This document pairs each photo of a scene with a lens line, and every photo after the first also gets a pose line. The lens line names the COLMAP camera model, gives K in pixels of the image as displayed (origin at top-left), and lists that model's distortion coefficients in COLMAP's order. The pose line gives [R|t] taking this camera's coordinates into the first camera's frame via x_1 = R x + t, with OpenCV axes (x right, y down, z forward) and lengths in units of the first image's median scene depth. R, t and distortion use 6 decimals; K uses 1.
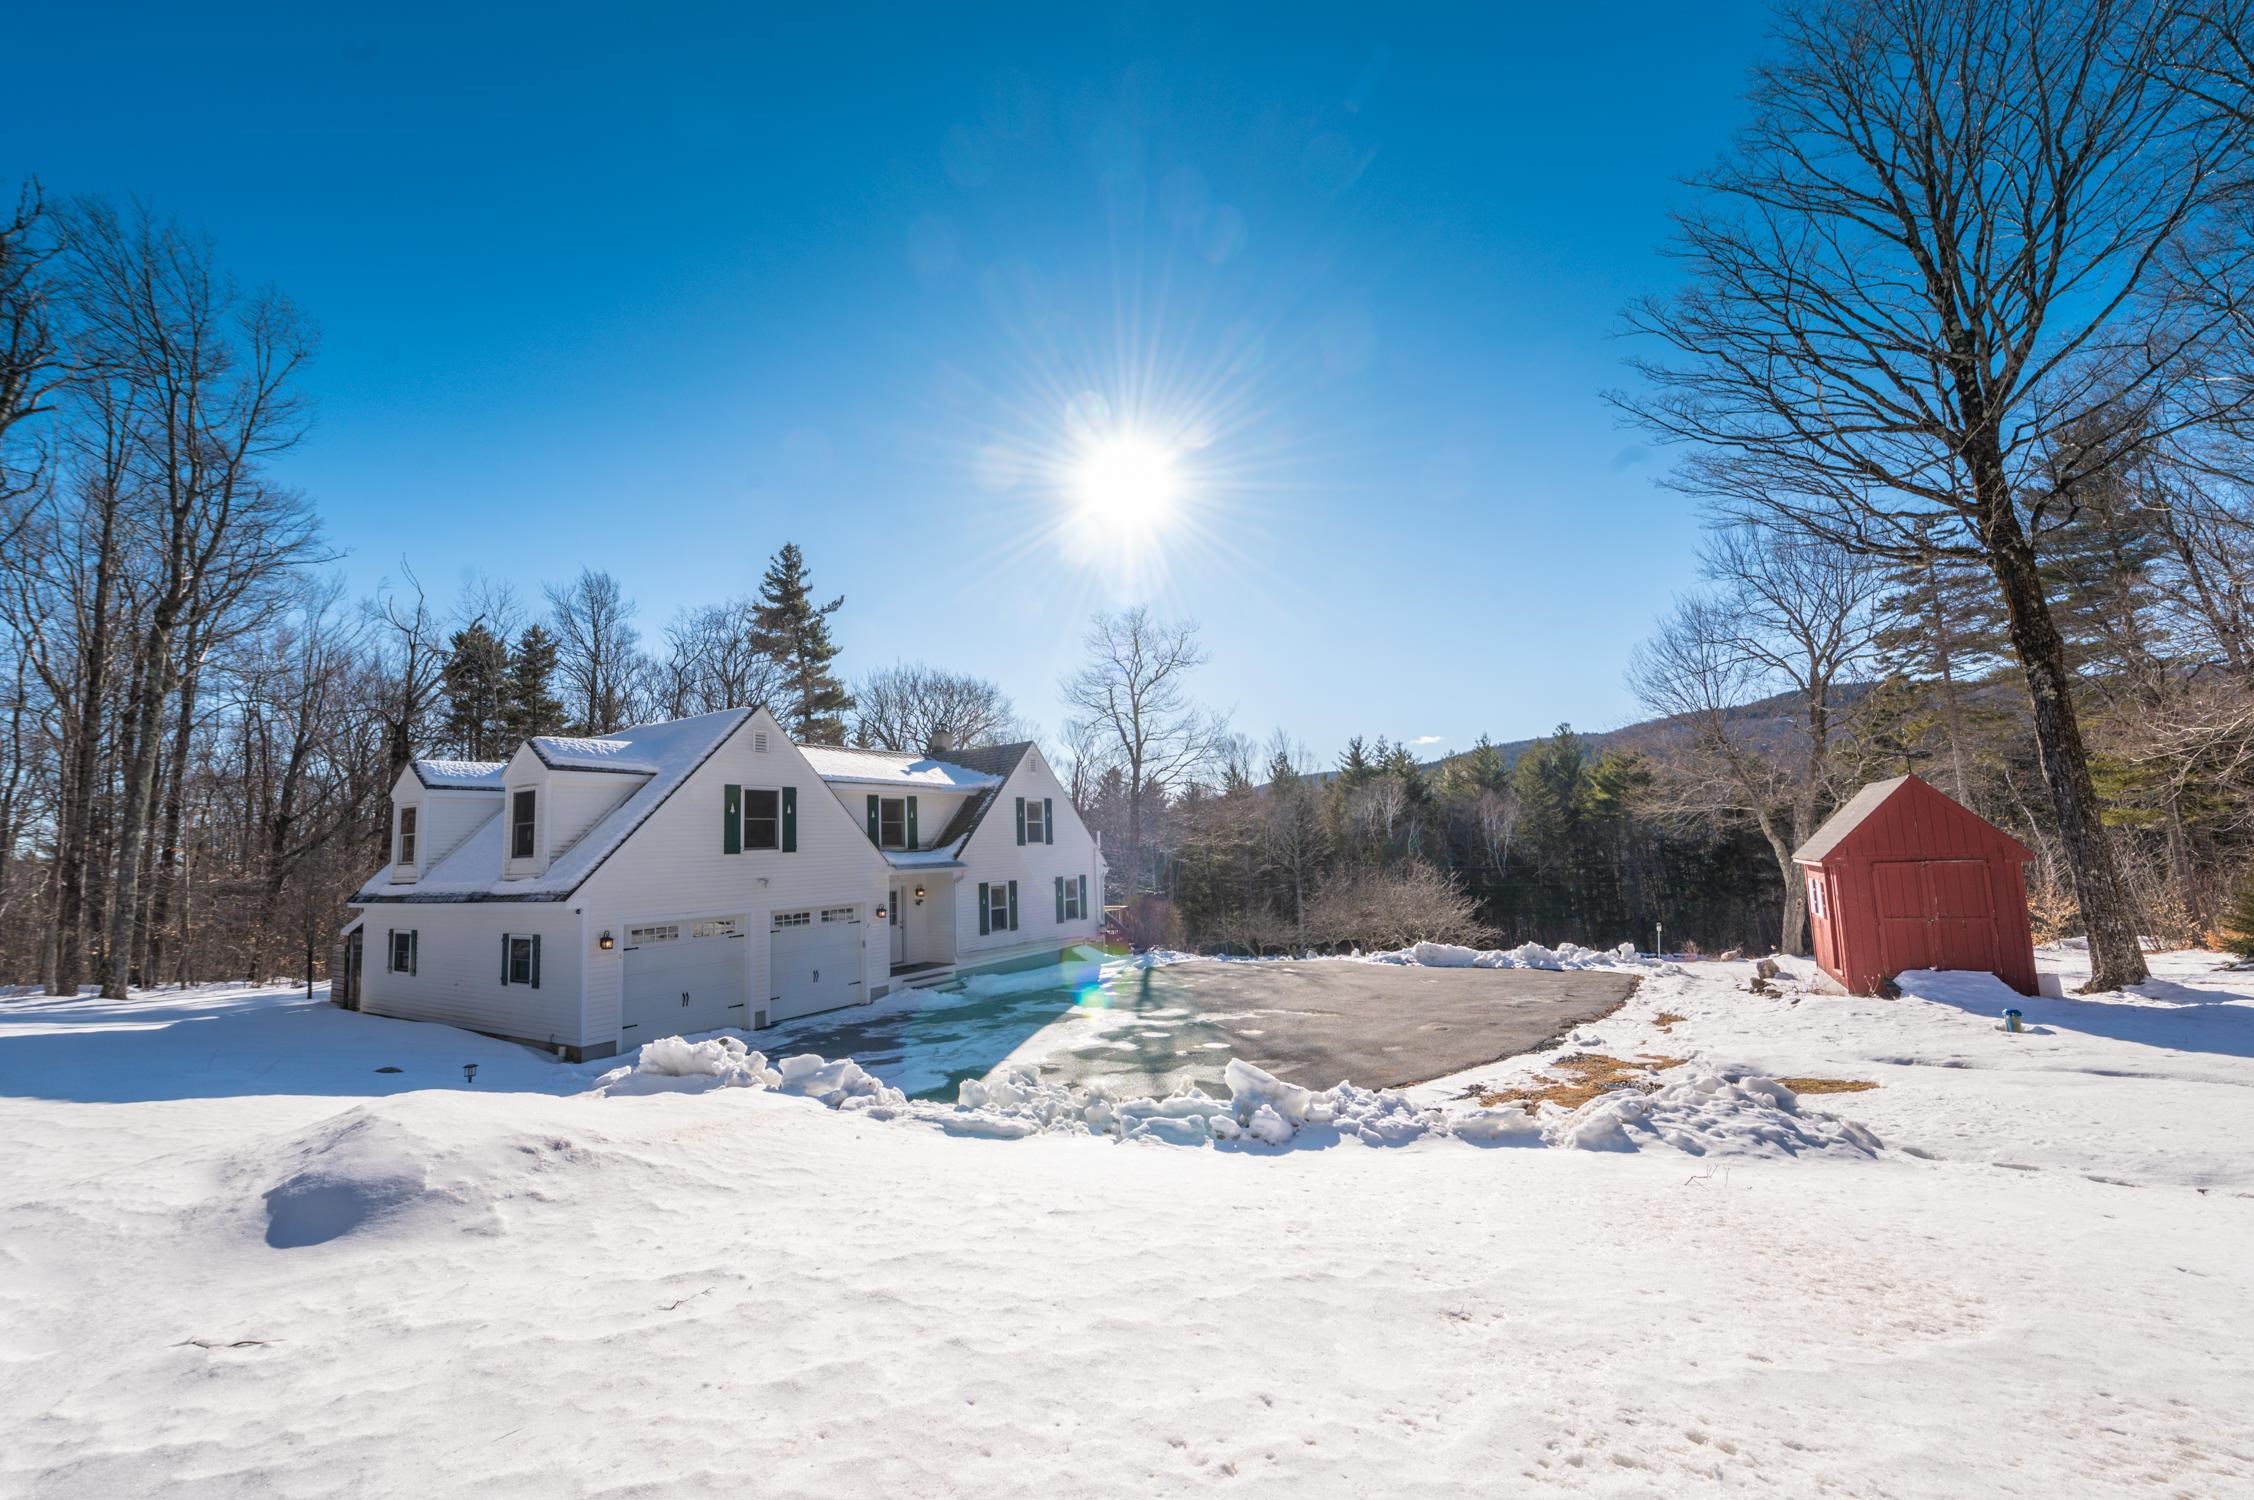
lens RADIAL K [[900.0, 0, 1131.4], [0, 900.0, 748.9], [0, 0, 1]] dist [-0.000642, -0.000082]
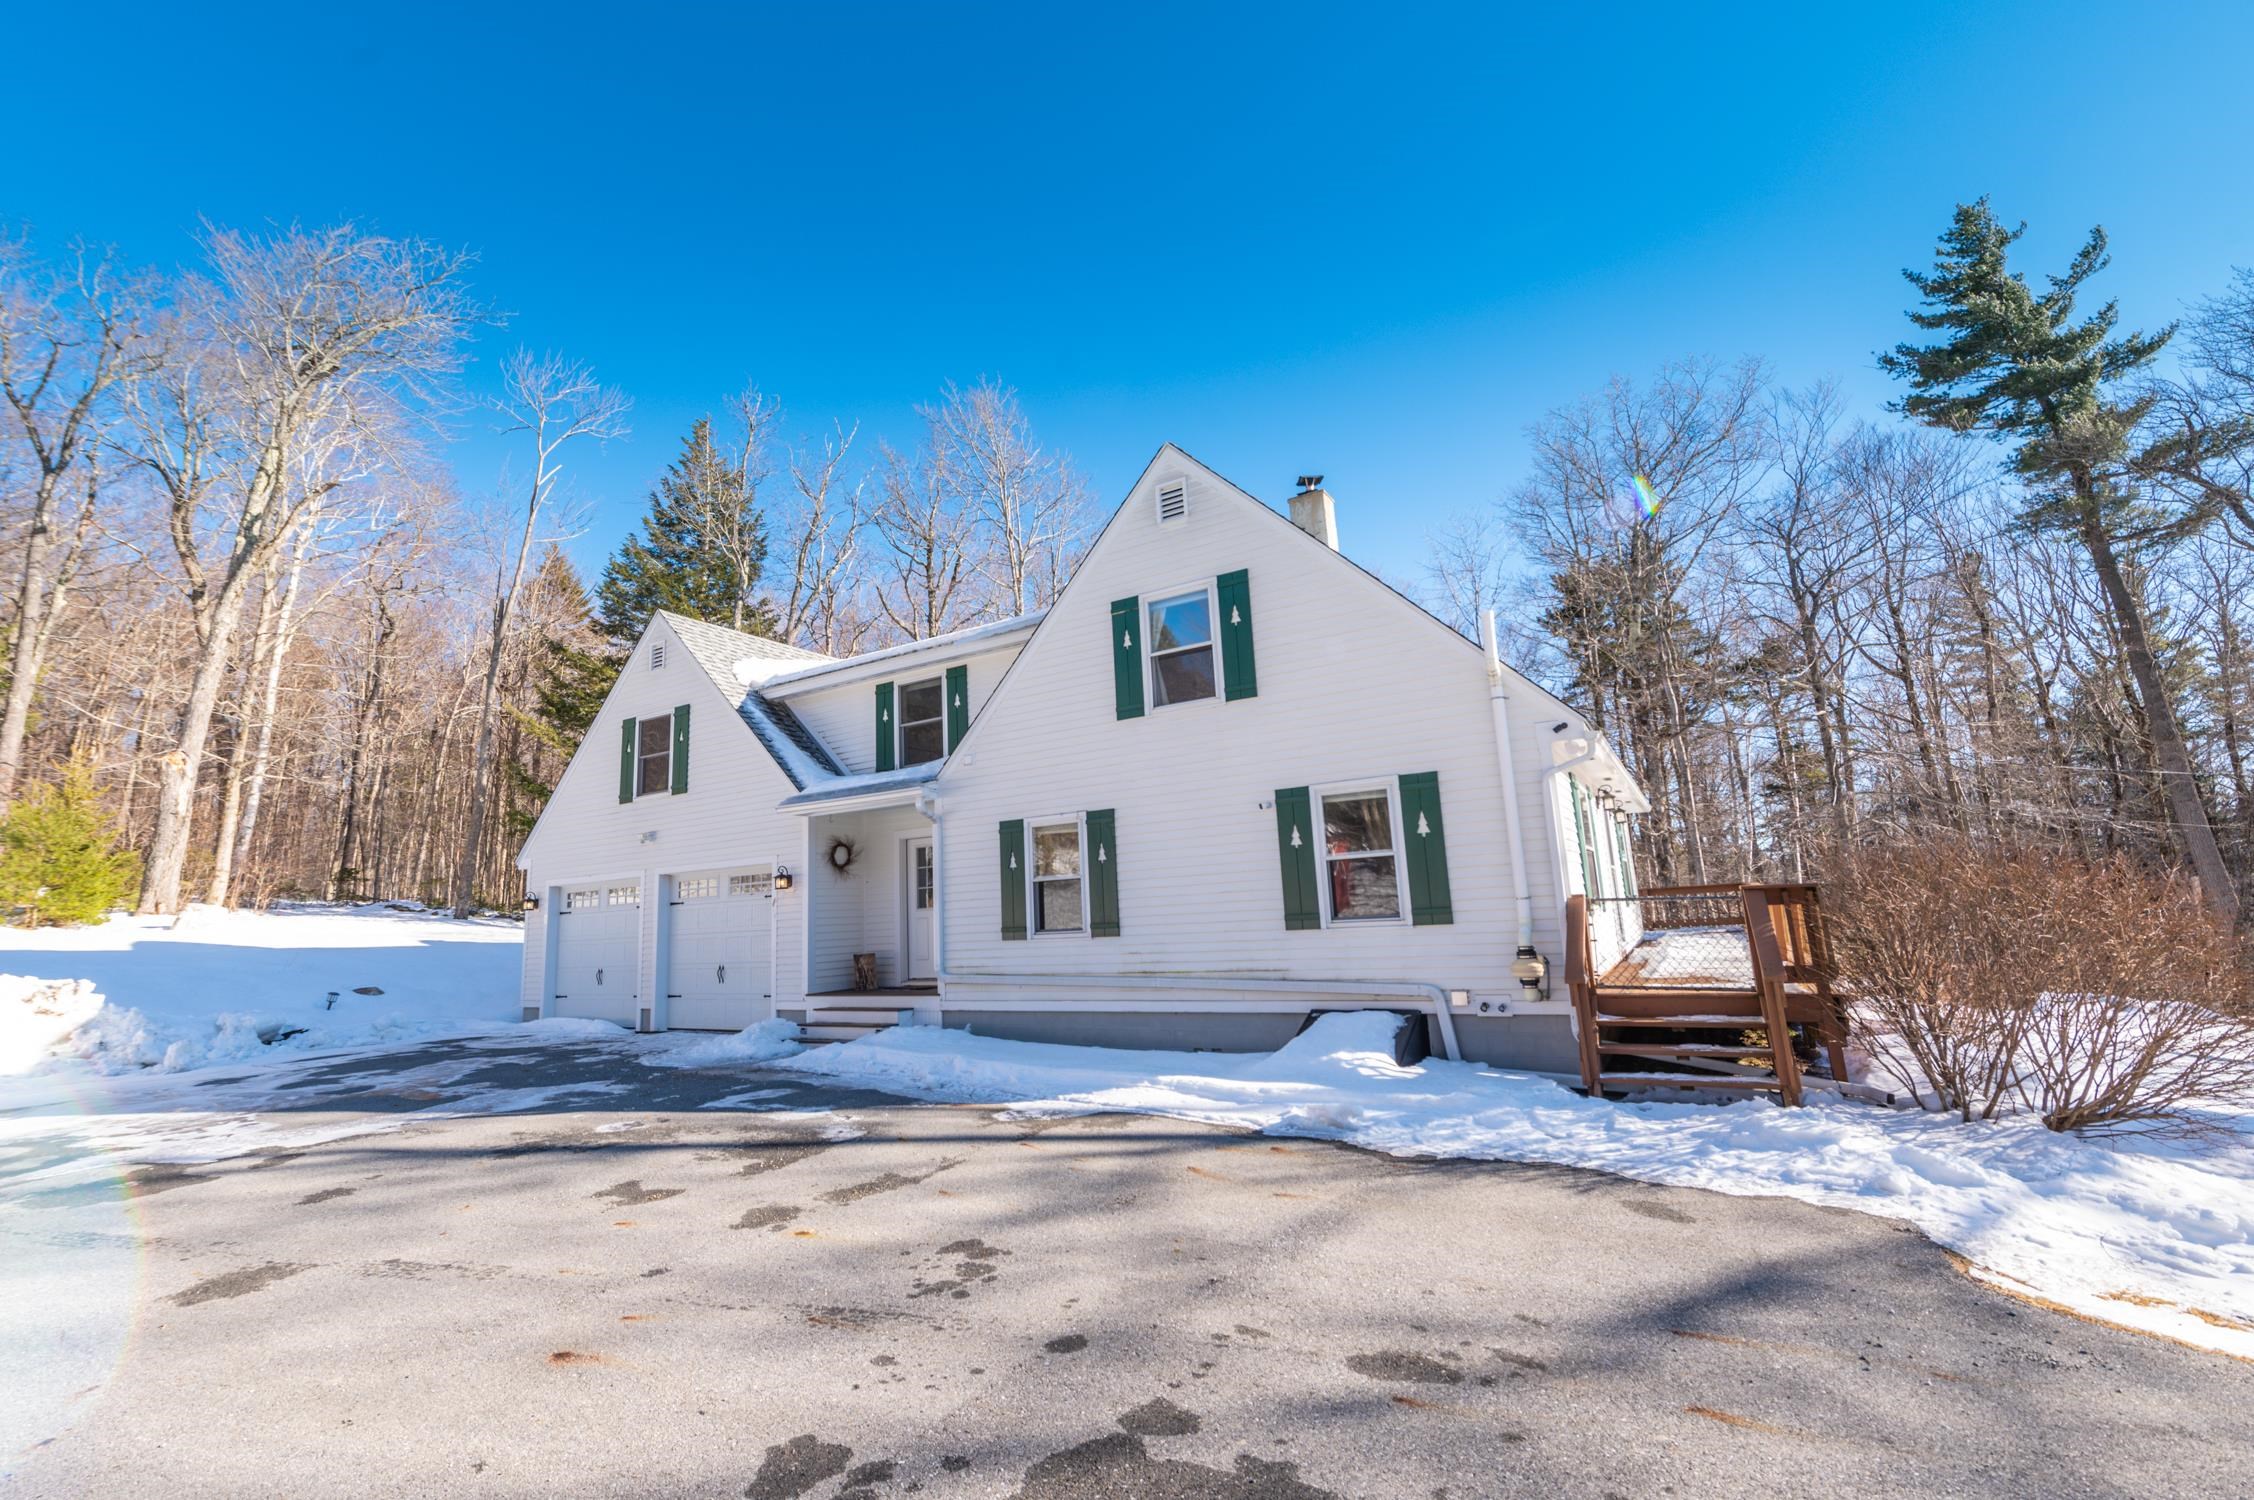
lens RADIAL K [[975.1, 0, 1126.1], [0, 975.1, 751.4], [0, 0, 1]] dist [0.002067, 0.000205]
pose [[0.007172, -0.138320, -0.990362, 0.294838], [0.154718, 0.978614, -0.135559, 0.181274], [0.987933, -0.152254, 0.028419, 1.003464]]
